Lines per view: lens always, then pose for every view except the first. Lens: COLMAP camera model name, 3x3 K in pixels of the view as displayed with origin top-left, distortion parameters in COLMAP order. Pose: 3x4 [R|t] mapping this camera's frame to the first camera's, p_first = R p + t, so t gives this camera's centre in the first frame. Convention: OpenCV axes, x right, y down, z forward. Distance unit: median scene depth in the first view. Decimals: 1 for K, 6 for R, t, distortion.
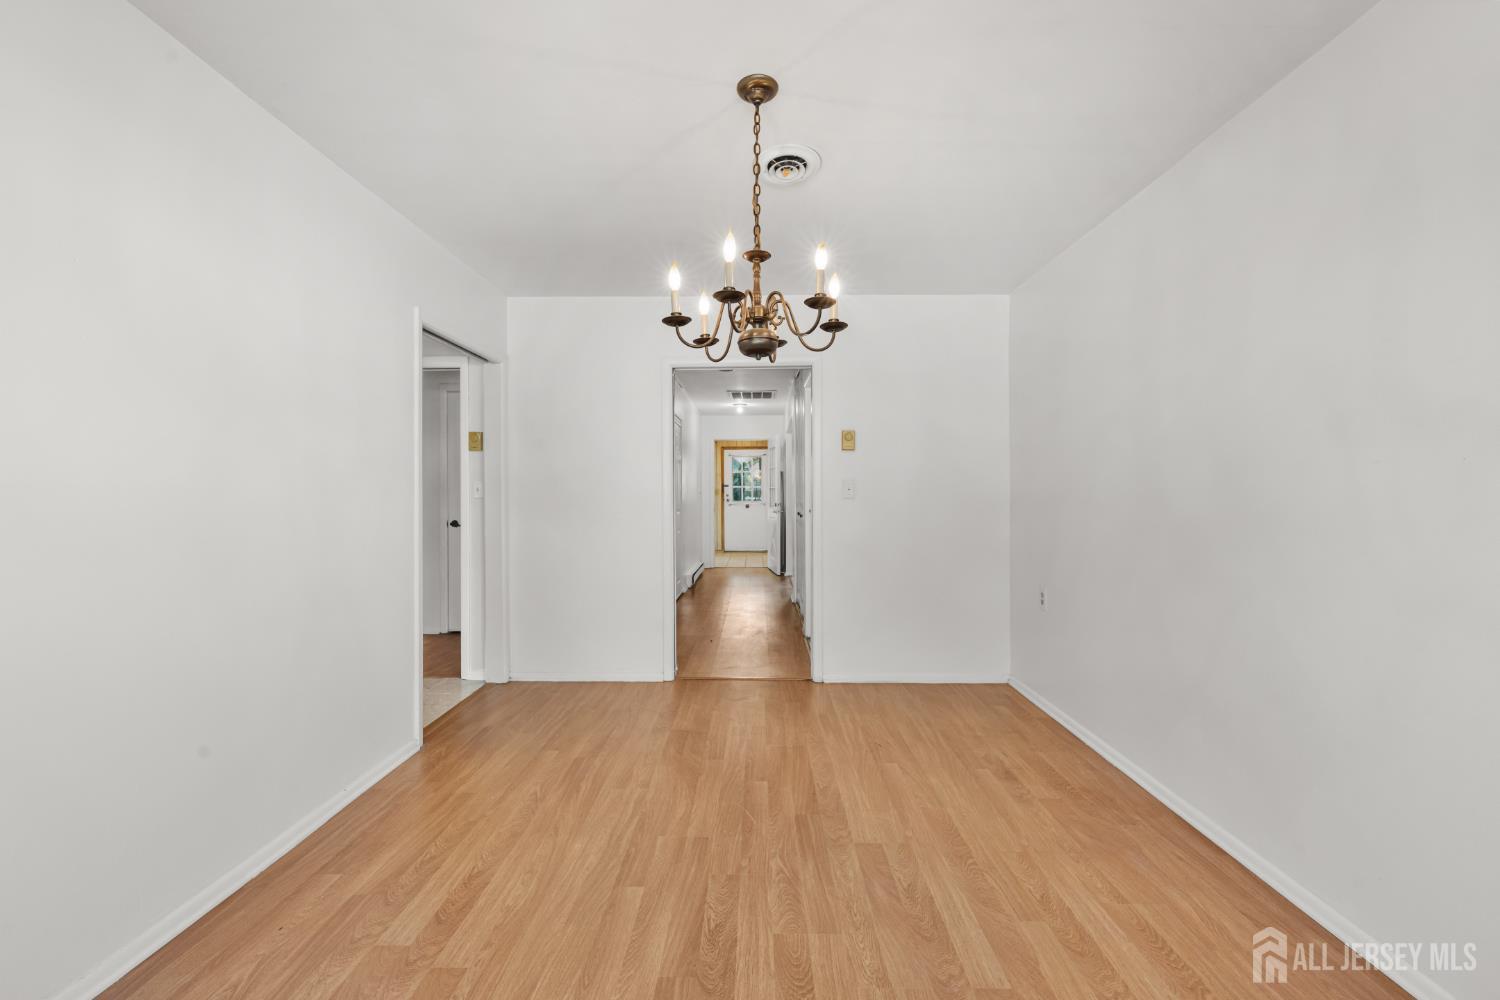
lens RADIAL K [[593.6, 0, 750.6], [0, 593.6, 493.1], [0, 0, 1]] dist [-0.000582, -0.000411]
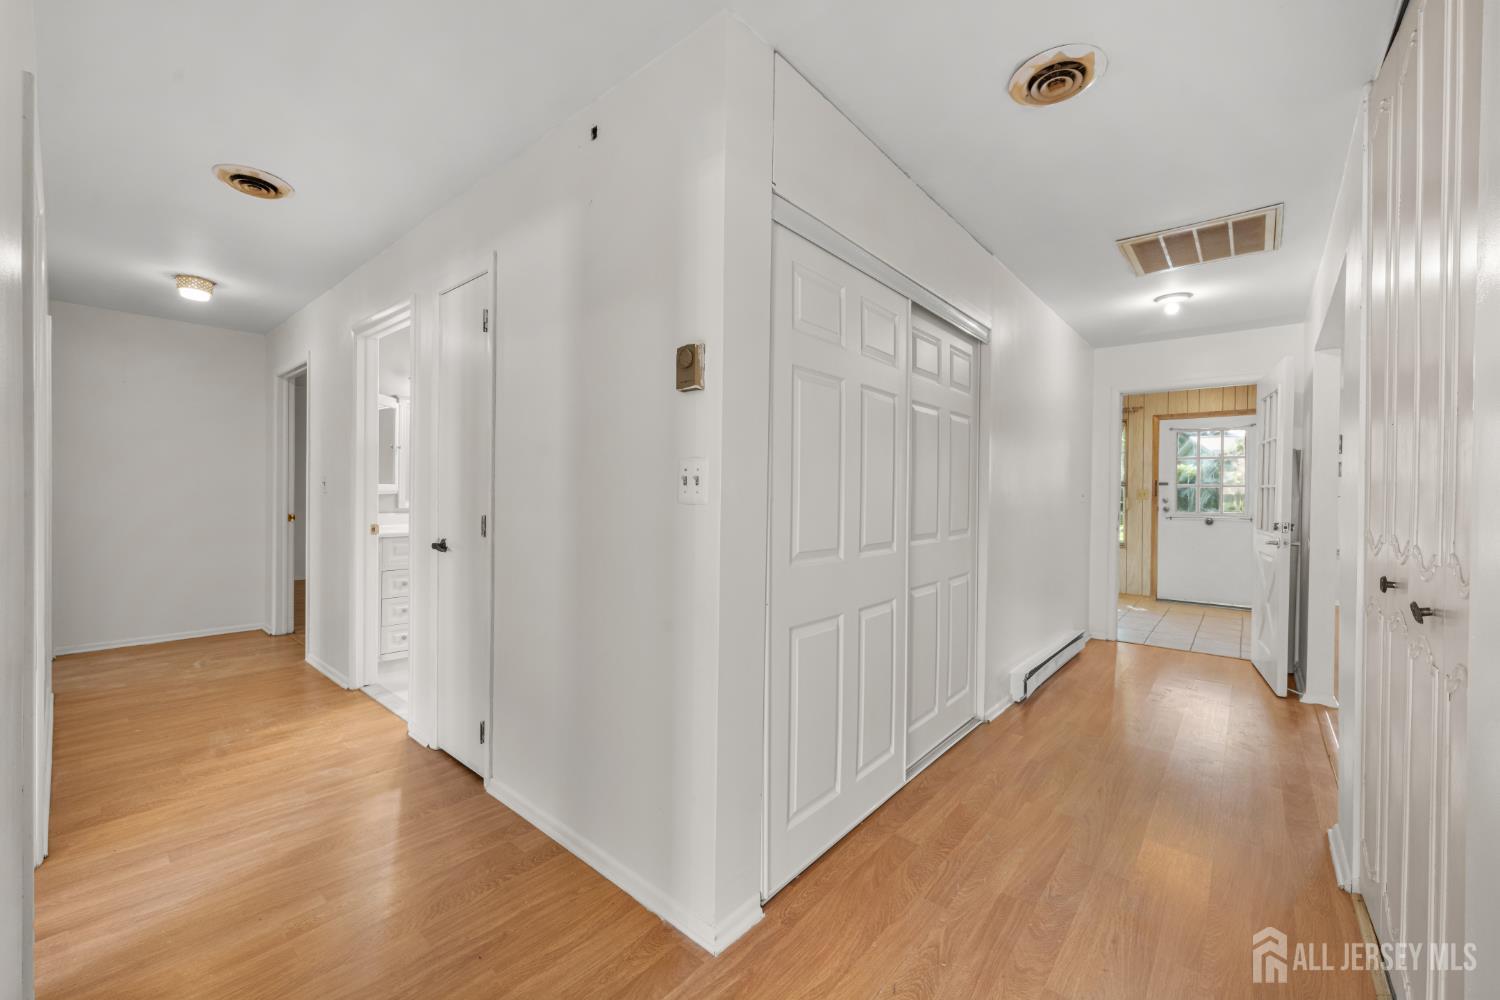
lens RADIAL K [[593.6, 0, 746.3], [0, 593.6, 495.2], [0, 0, 1]] dist [-0.000582, -0.000411]
pose [[0.767254, 0.018968, -0.641062, 0.020692], [-0.016346, 0.999816, 0.010020, -0.000887], [0.641134, 0.002792, 0.767423, 0.389047]]
